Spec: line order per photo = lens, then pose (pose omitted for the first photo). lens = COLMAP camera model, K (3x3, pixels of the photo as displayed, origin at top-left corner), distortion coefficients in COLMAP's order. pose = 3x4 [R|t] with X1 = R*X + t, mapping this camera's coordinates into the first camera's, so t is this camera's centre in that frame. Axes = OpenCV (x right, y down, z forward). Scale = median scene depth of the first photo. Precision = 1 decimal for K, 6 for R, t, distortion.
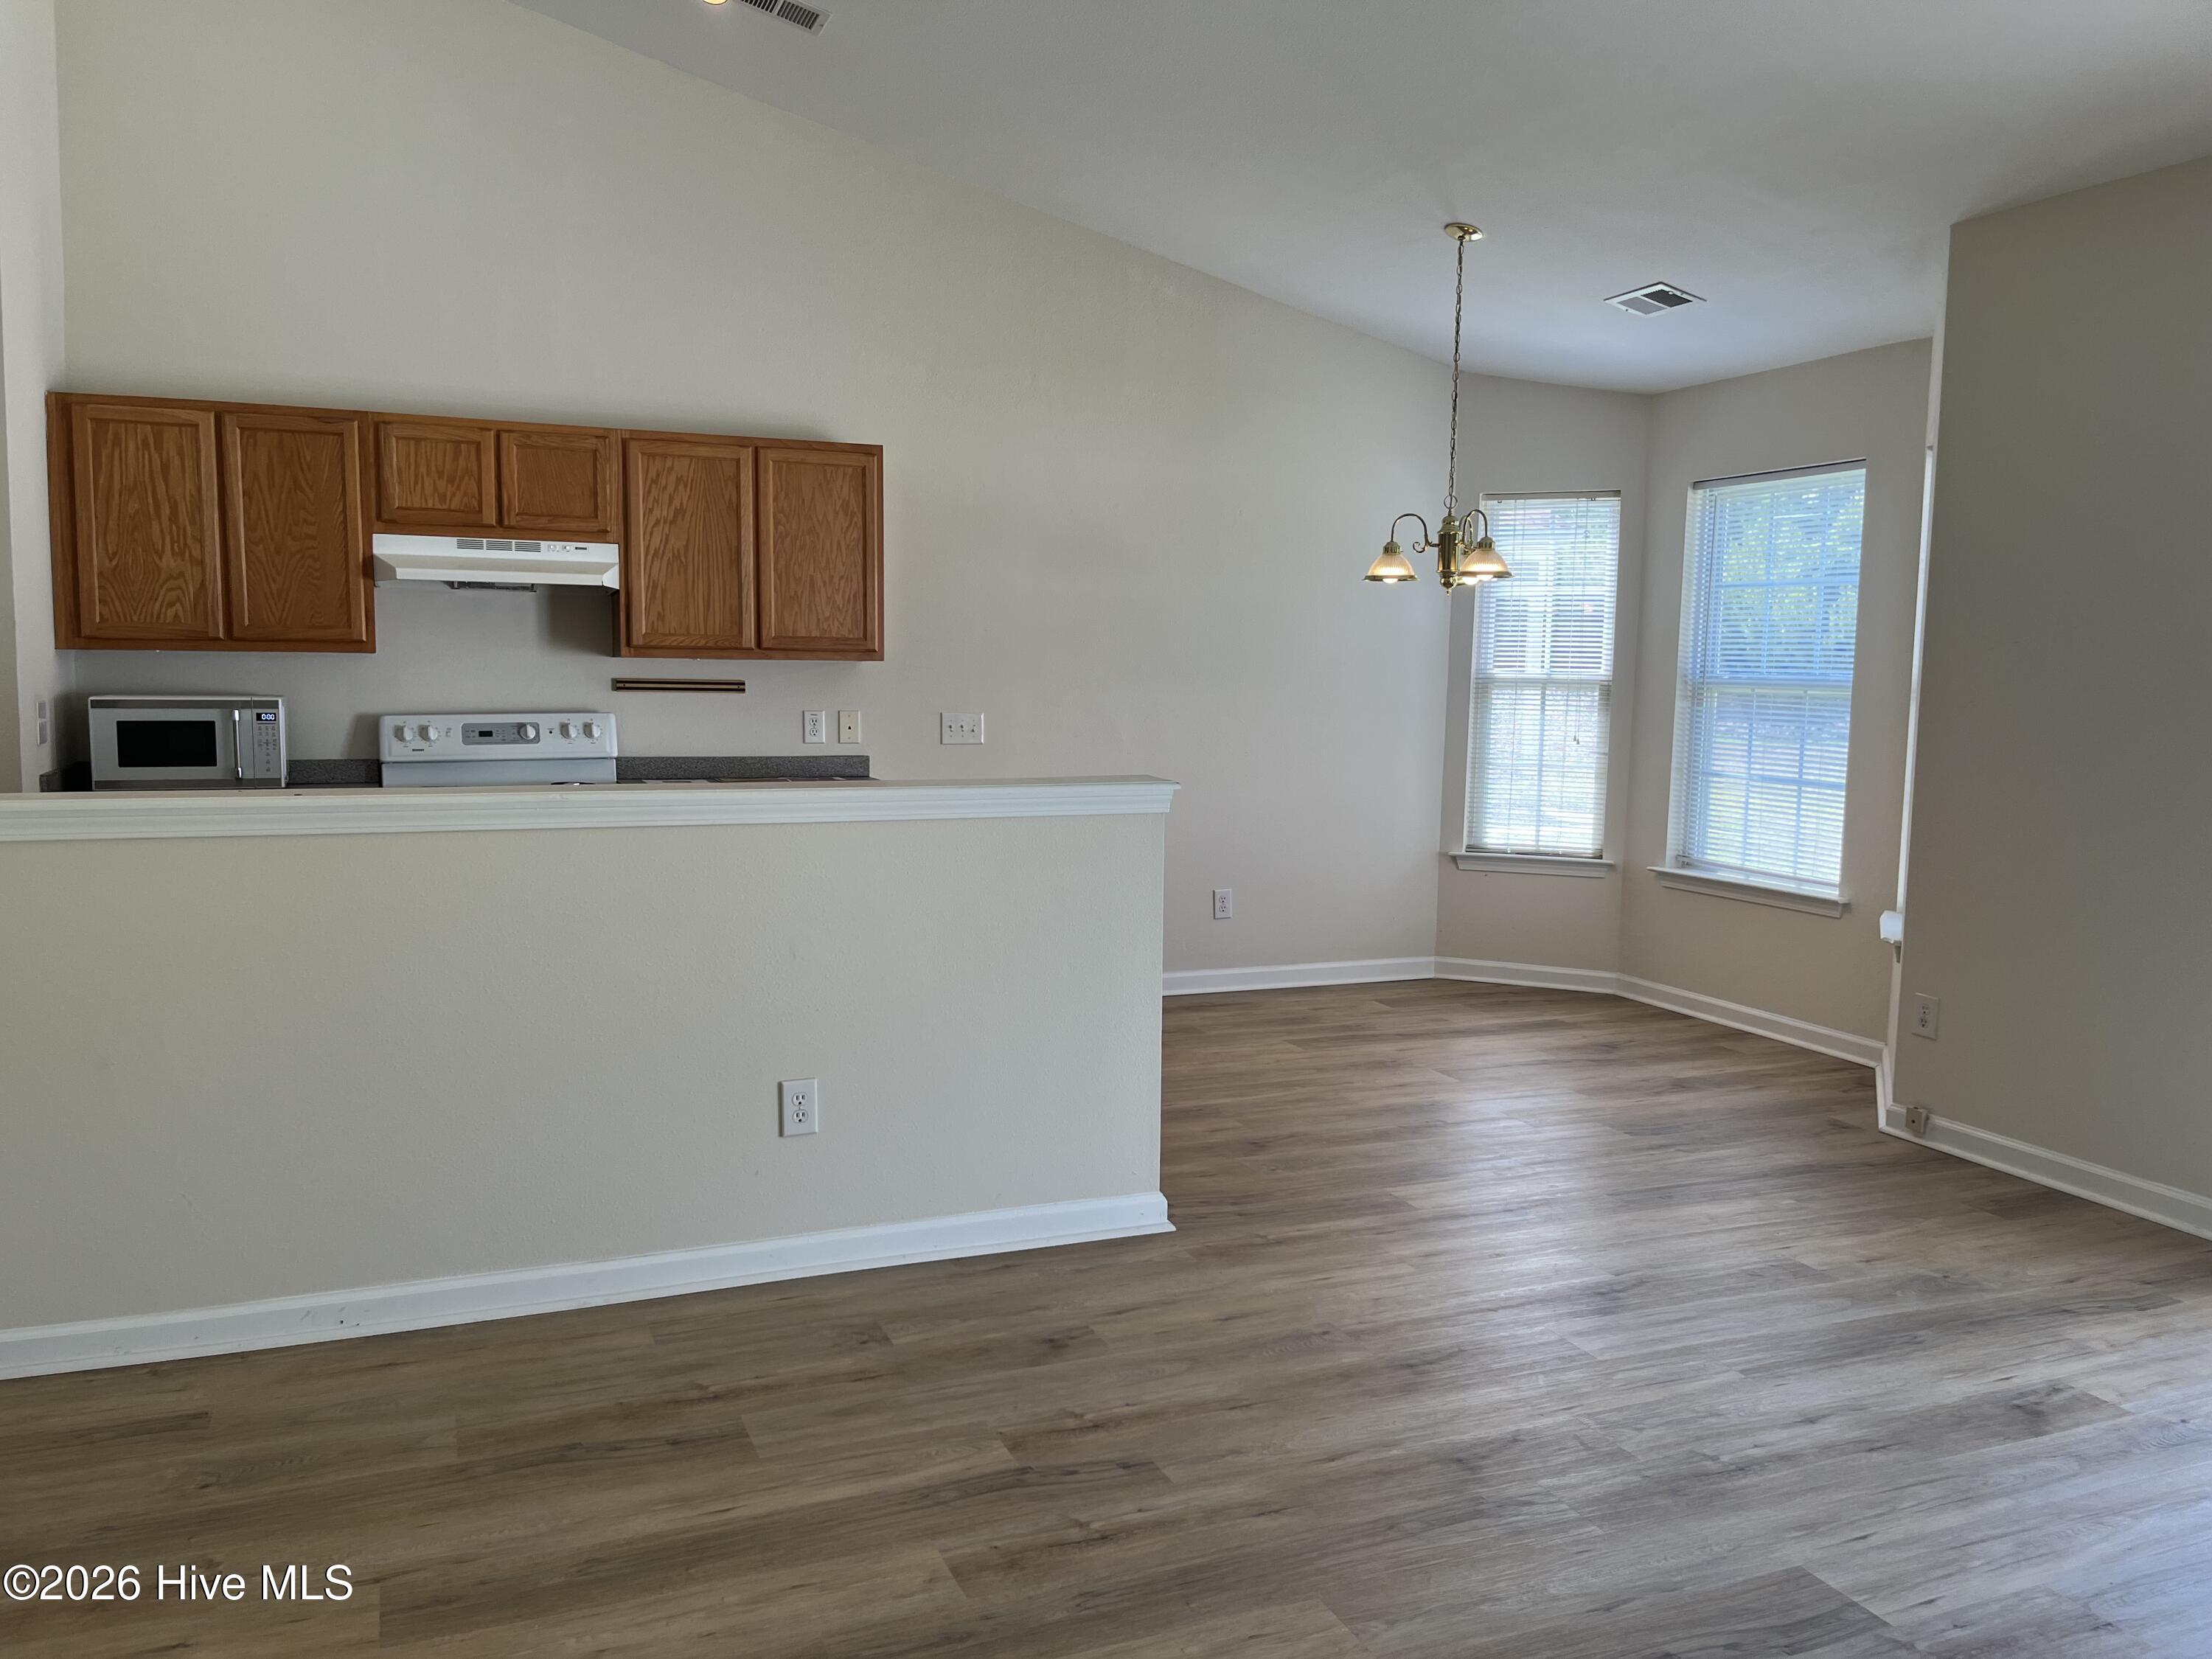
lens RADIAL K [[1671.9, 0, 1093.4], [0, 1671.9, 829.3], [0, 0, 1]] dist [0.071987, -0.098919]
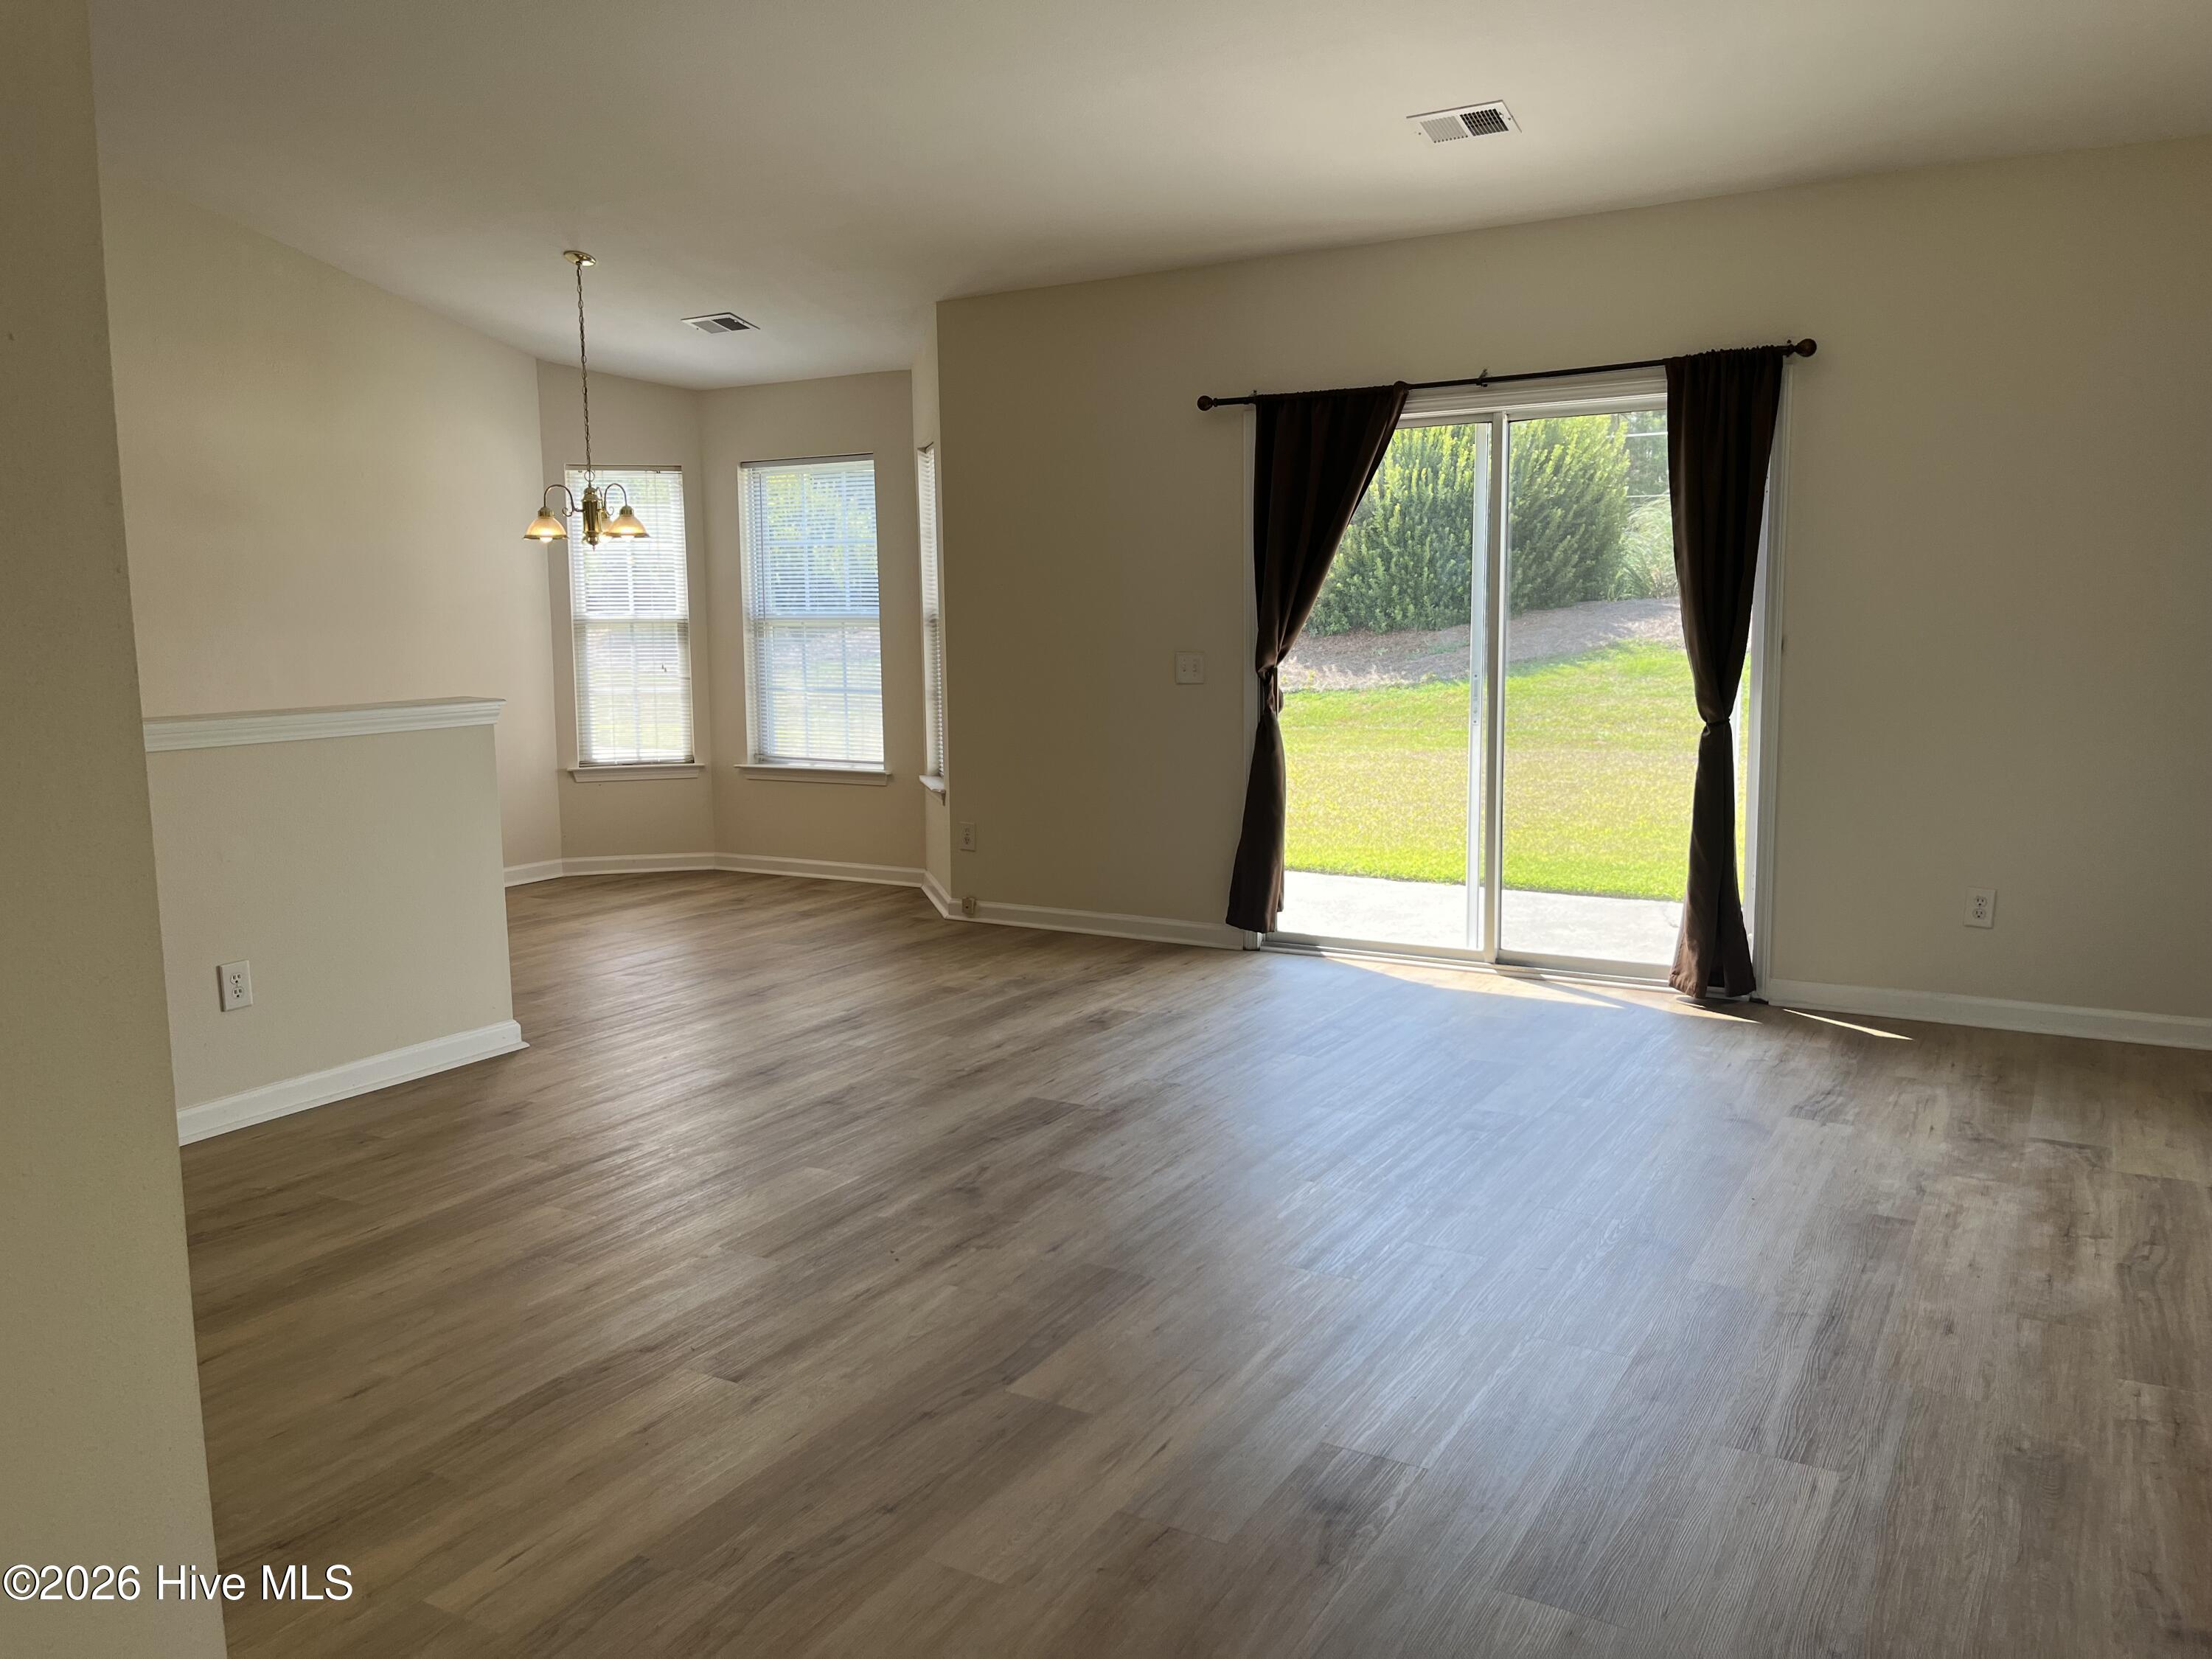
lens RADIAL K [[1661.1, 0, 1104.9], [0, 1661.1, 818.8], [0, 0, 1]] dist [0.066226, -0.094878]
pose [[0.793312, -0.098921, 0.600725, -0.257015], [0.083805, 0.995062, 0.053184, 0.023568], [-0.603019, 0.008153, 0.797685, -0.215523]]
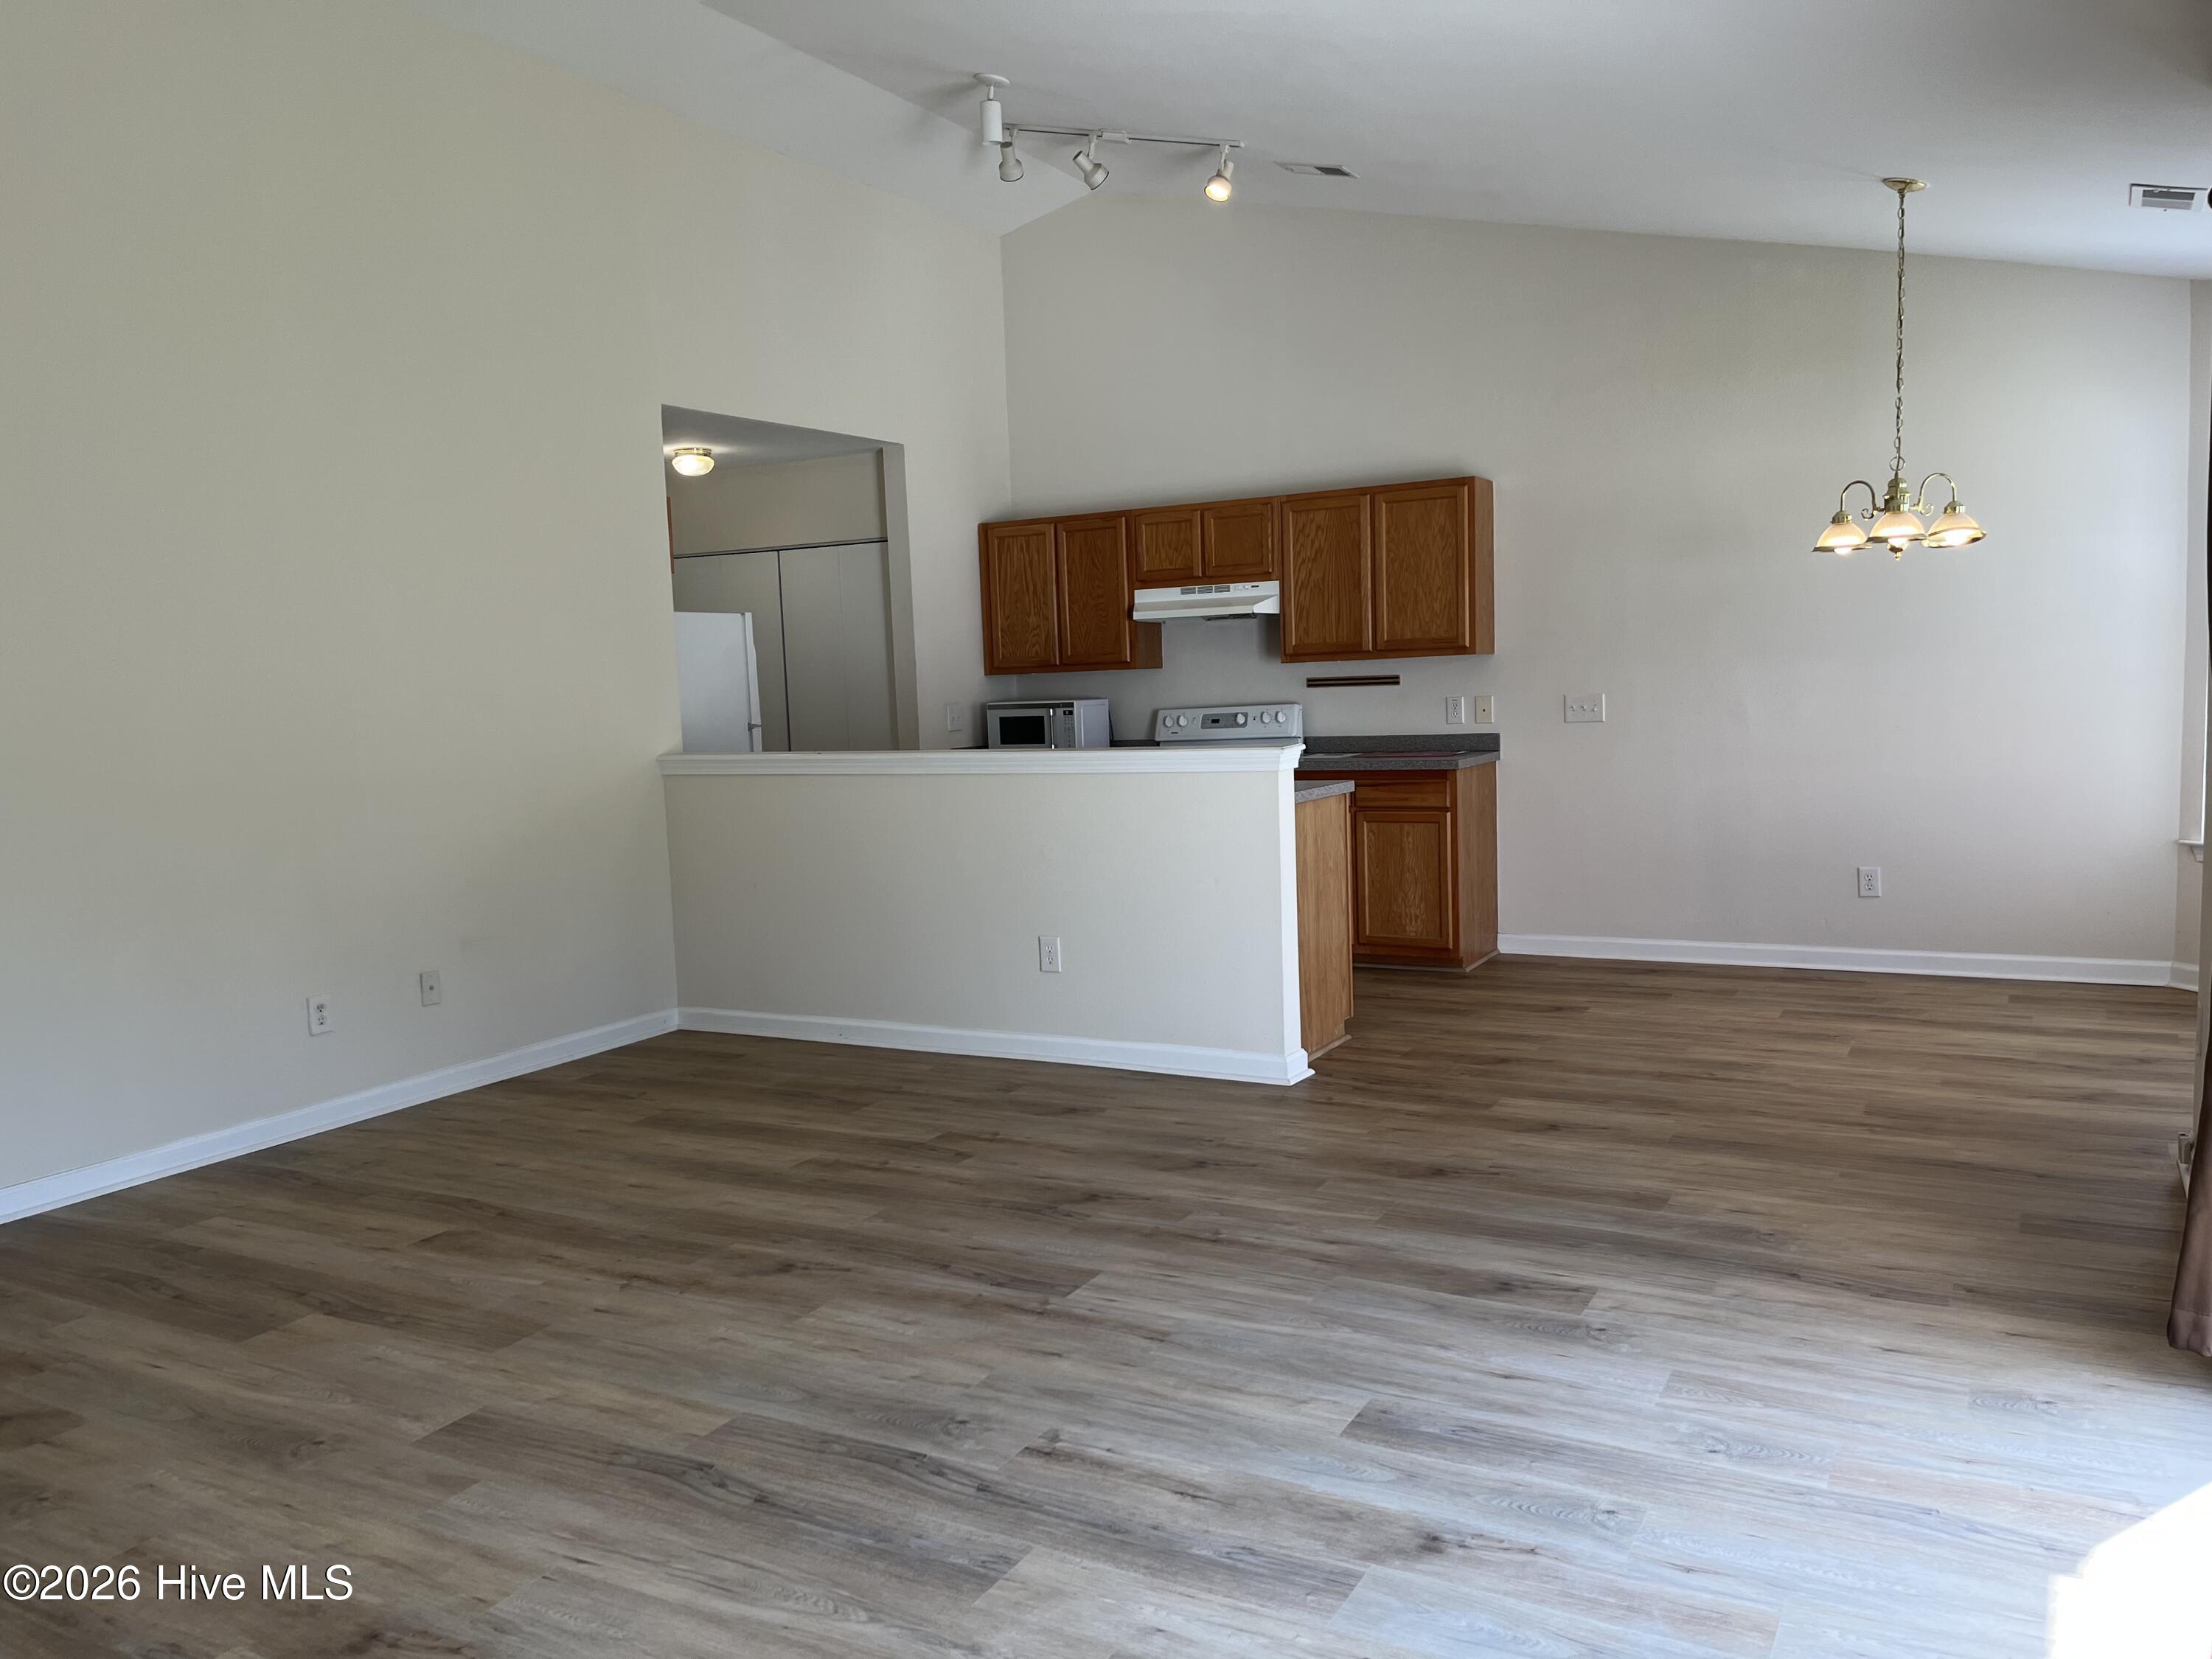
lens RADIAL K [[1671.9, 0, 1093.4], [0, 1671.9, 829.3], [0, 0, 1]] dist [0.071987, -0.098919]
pose [[0.620751, 0.035070, -0.783223, 0.708744], [-0.030725, 0.999320, 0.020395, 0.009901], [0.783405, 0.011405, 0.621407, 0.037104]]
